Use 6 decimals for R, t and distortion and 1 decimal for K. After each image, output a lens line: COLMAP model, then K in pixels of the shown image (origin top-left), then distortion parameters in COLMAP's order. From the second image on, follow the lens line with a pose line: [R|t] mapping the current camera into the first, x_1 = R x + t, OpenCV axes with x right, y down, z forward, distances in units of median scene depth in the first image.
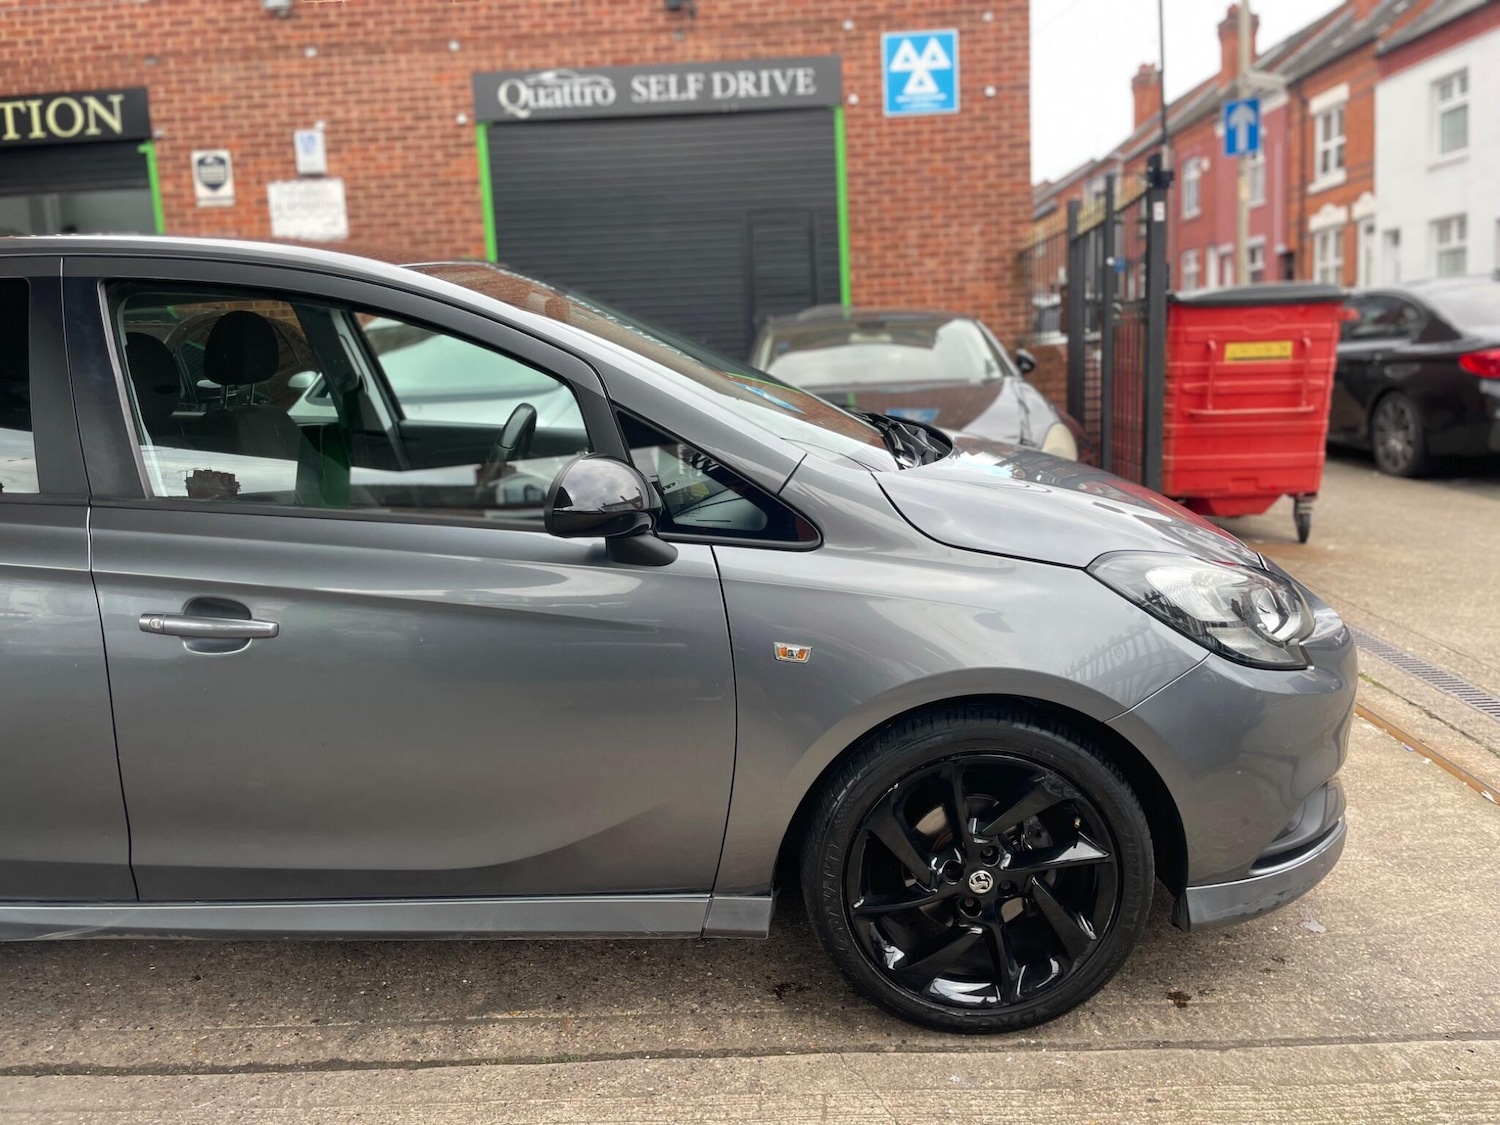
lens RADIAL K [[1138.0, 0, 743.5], [0, 1138.0, 554.3], [0, 0, 1]] dist [0.064994, -0.083123]
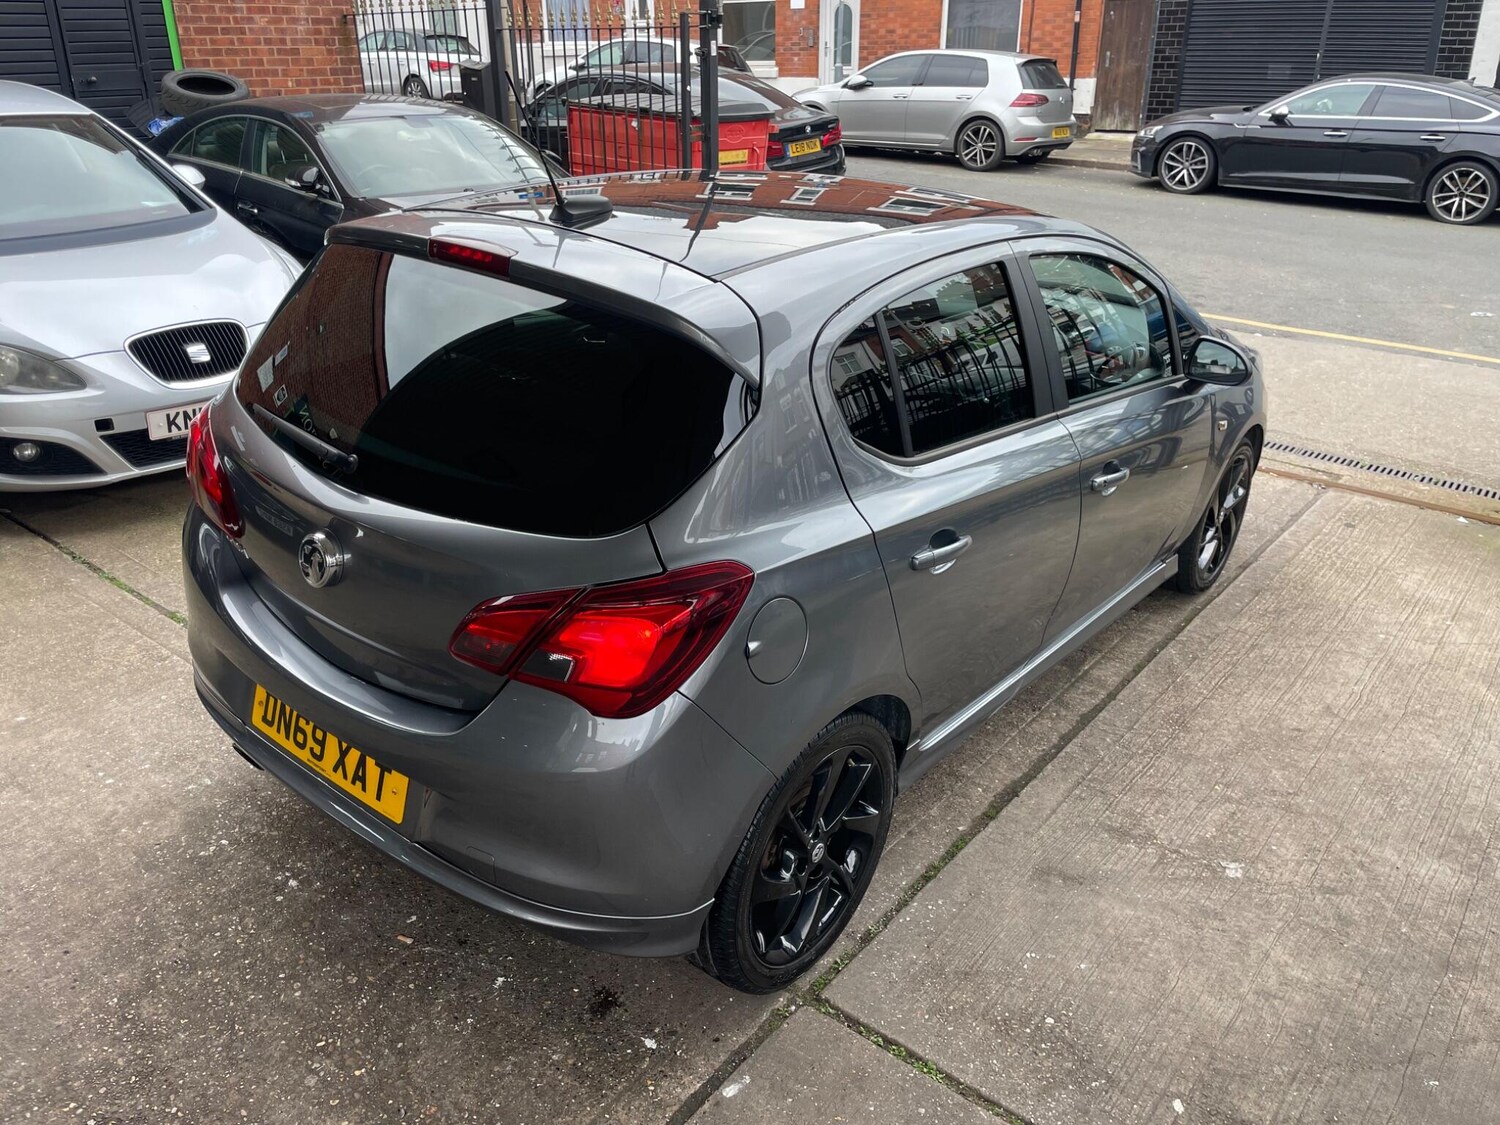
lens RADIAL K [[1137.4, 0, 745.6], [0, 1137.4, 542.2], [0, 0, 1]] dist [0.086618, -0.122211]
pose [[0.621904, -0.266236, 0.736447, -0.394297], [0.092847, 0.958868, 0.268239, -0.065138], [-0.777570, -0.098442, 0.621043, 0.078136]]
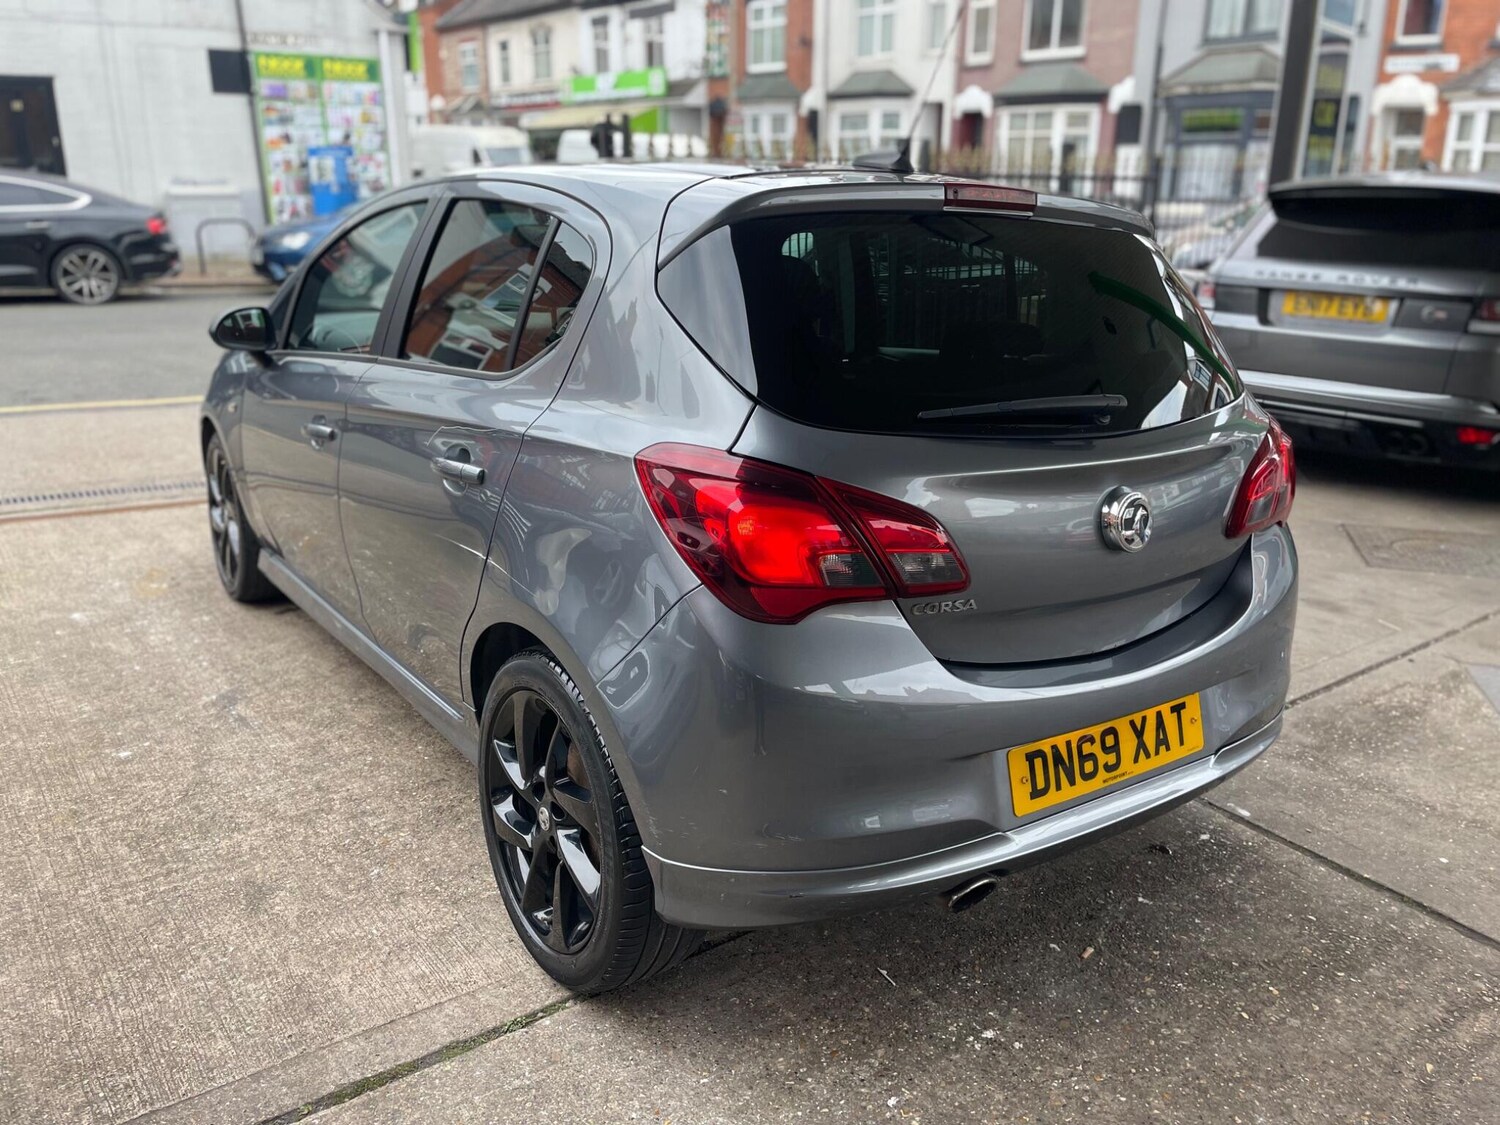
lens RADIAL K [[1137.4, 0, 745.7], [0, 1137.4, 550.0], [0, 0, 1]] dist [0.086618, -0.122211]
pose [[-0.579511, -0.209370, 0.787611, -0.401714], [0.149240, 0.922830, 0.355123, -0.086171], [-0.801183, 0.323341, -0.503544, 0.443182]]
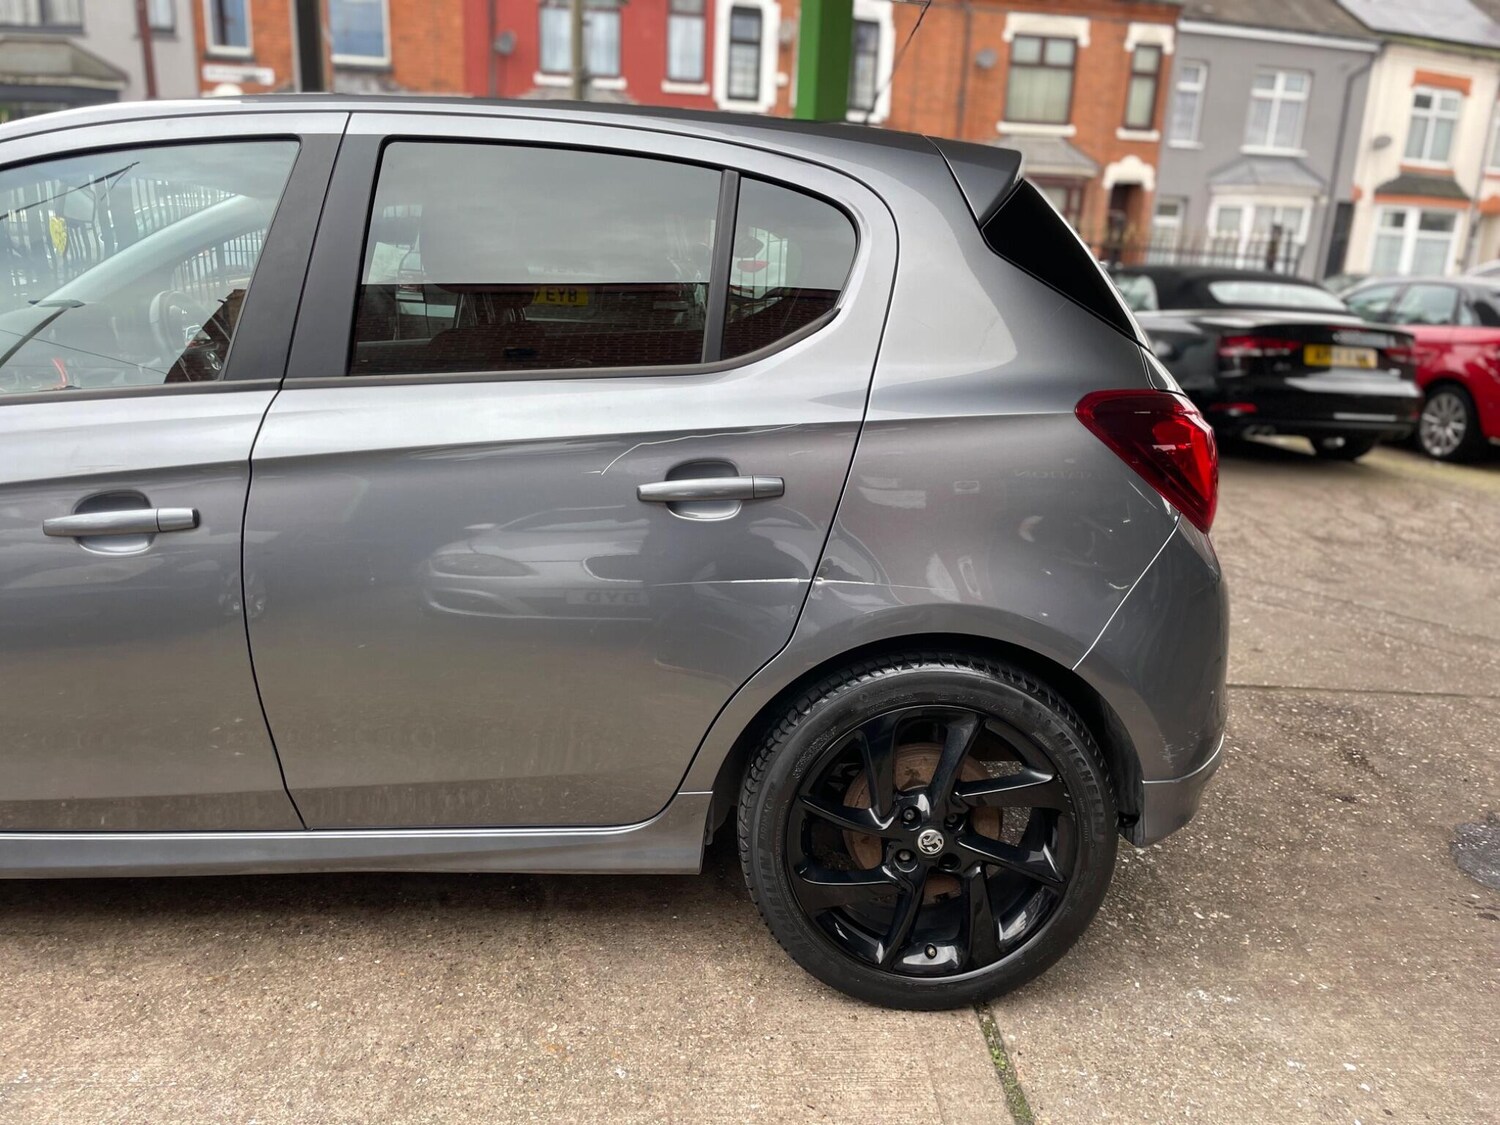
lens RADIAL K [[1137.4, 0, 754.2], [0, 1137.4, 552.7], [0, 0, 1]] dist [0.086618, -0.122211]
pose [[-0.999688, 0.011362, -0.022251, -0.185641], [0.000730, 0.903521, 0.428543, -0.096001], [0.024973, 0.428393, -0.903248, 0.535183]]
